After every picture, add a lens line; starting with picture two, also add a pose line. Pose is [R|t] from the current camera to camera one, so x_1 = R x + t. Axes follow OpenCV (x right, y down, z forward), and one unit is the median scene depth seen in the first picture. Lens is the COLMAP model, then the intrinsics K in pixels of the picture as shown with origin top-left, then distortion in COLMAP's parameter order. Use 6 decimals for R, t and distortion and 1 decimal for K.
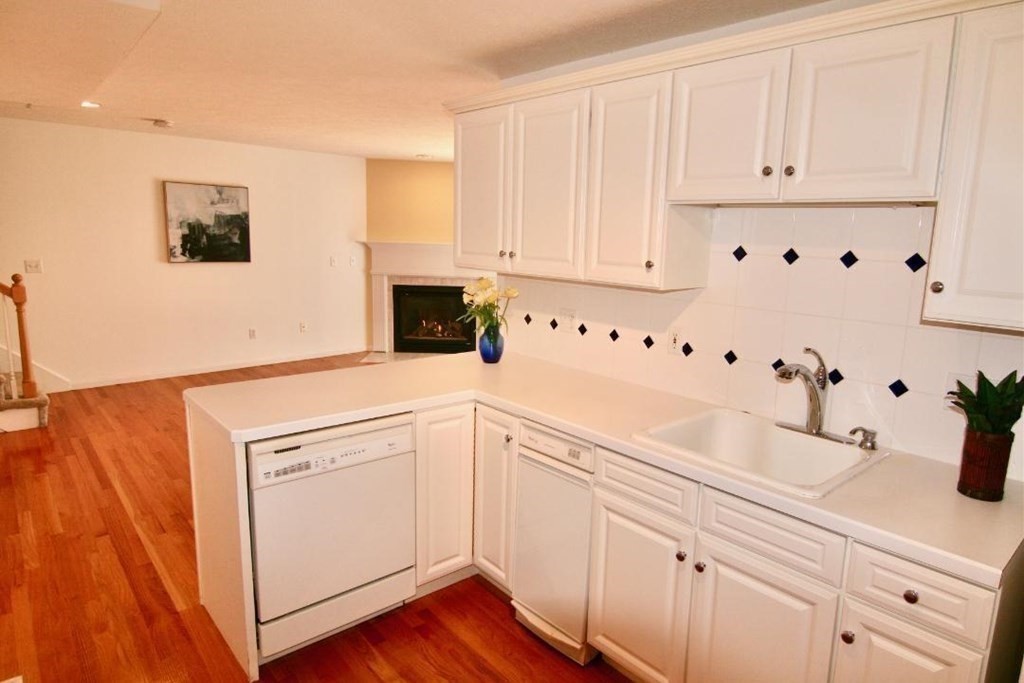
lens RADIAL K [[631.7, 0, 512.0], [0, 631.7, 341.5], [0, 0, 1]] dist [0.003787, 0.000873]
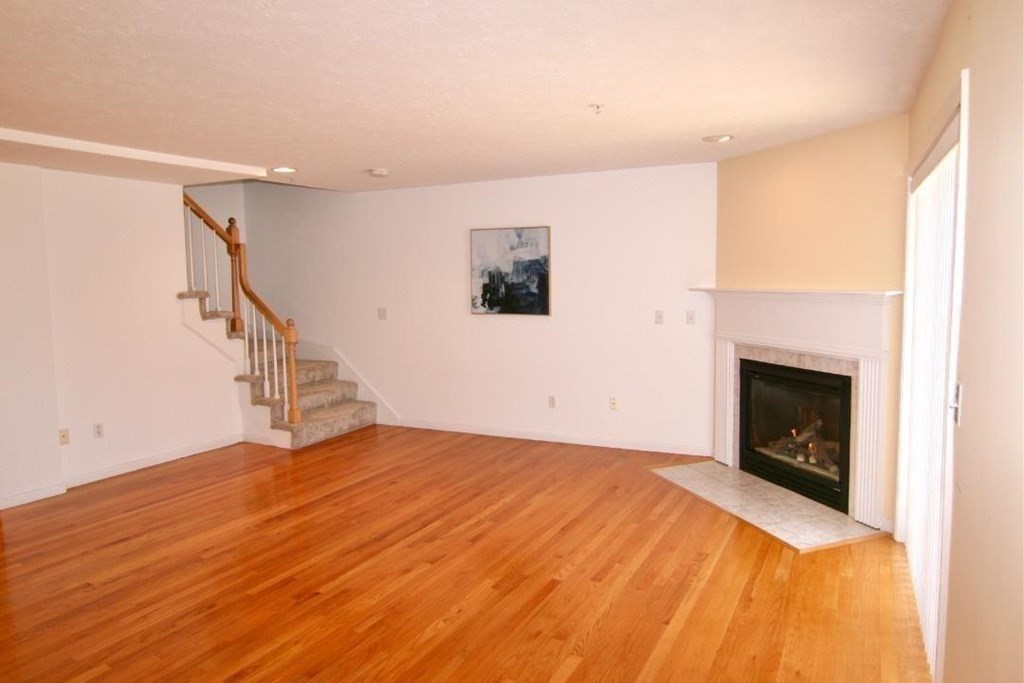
lens RADIAL K [[631.7, 0, 512.0], [0, 631.7, 341.5], [0, 0, 1]] dist [0.003787, 0.000873]
pose [[0.349123, 0.067141, -0.934669, 0.363288], [-0.136531, 0.990431, 0.020149, -0.106178], [0.927077, 0.120577, 0.354949, 0.695618]]
